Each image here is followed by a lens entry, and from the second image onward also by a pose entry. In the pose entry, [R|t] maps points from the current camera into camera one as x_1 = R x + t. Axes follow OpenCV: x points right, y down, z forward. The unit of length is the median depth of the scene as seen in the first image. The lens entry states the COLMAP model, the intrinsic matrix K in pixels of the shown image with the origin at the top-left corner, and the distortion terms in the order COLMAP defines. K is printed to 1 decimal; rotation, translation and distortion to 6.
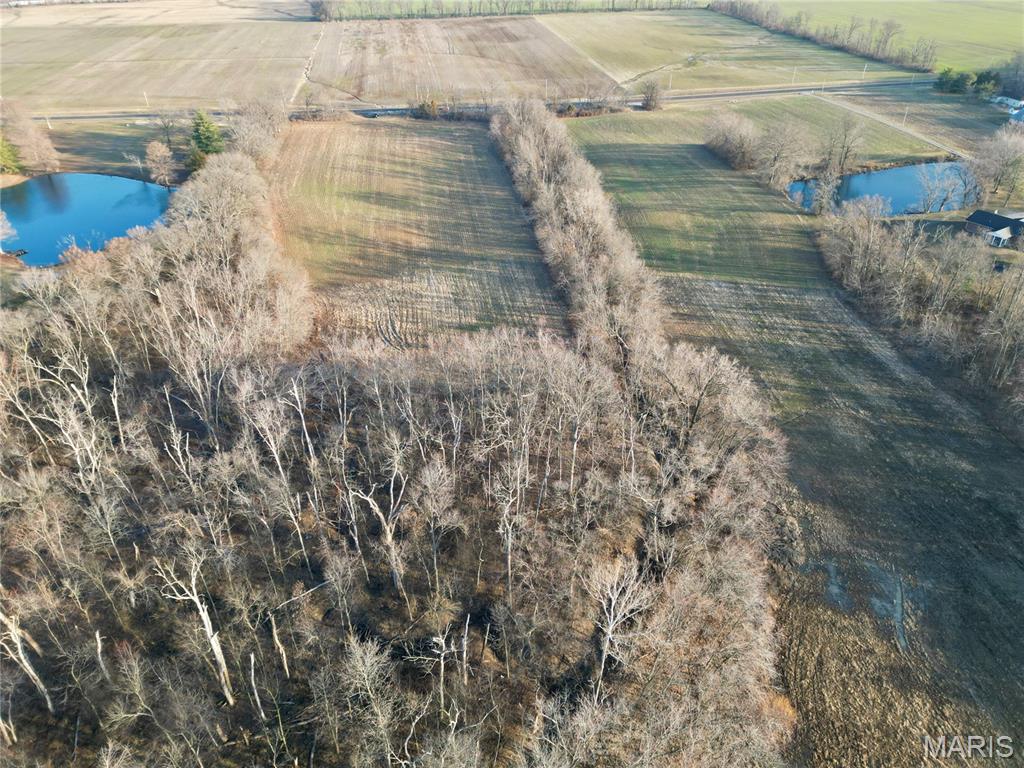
lens RADIAL K [[709.7, 0, 510.3], [0, 709.7, 376.2], [0, 0, 1]] dist [0.048627, -0.035373]
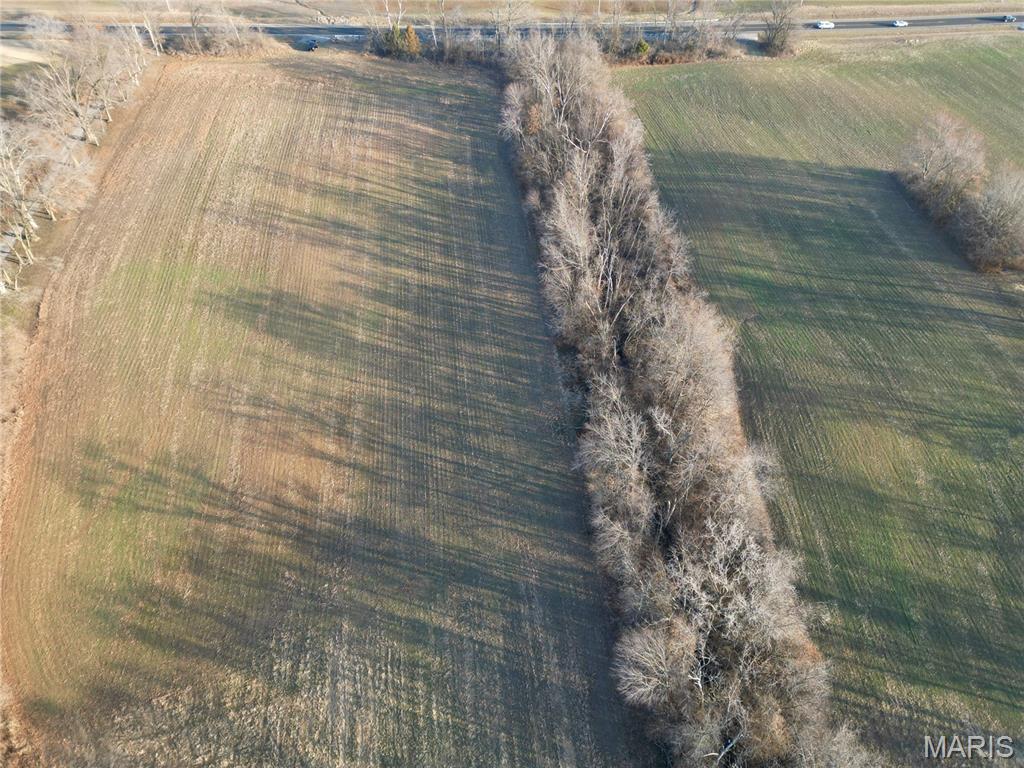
lens RADIAL K [[709.7, 0, 517.5], [0, 709.7, 381.8], [0, 0, 1]] dist [0.048627, -0.035373]
pose [[0.999131, 0.041517, 0.003615, -0.011798], [-0.041295, 0.974667, 0.219816, -0.297787], [0.005602, -0.219774, 0.975535, 0.459906]]
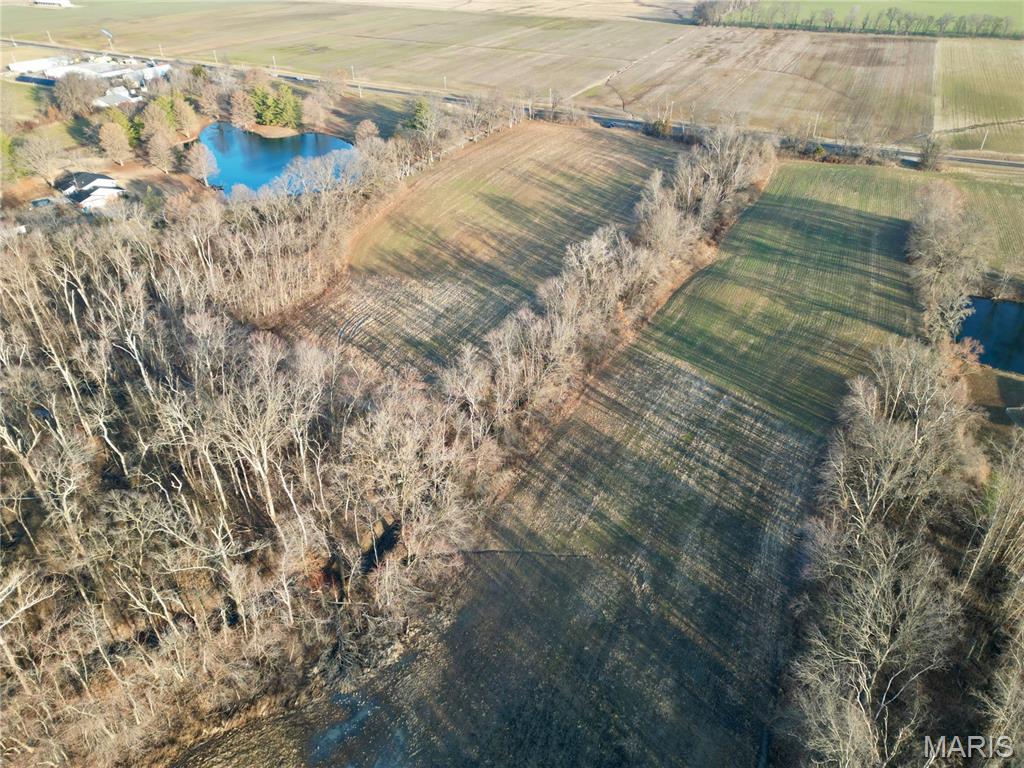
lens RADIAL K [[709.7, 0, 510.8], [0, 709.7, 384.9], [0, 0, 1]] dist [0.048627, -0.035373]
pose [[0.823466, 0.320788, -0.467972, 0.351670], [-0.314979, 0.944512, 0.093196, -0.097494], [0.471902, 0.070658, 0.878815, 0.121753]]
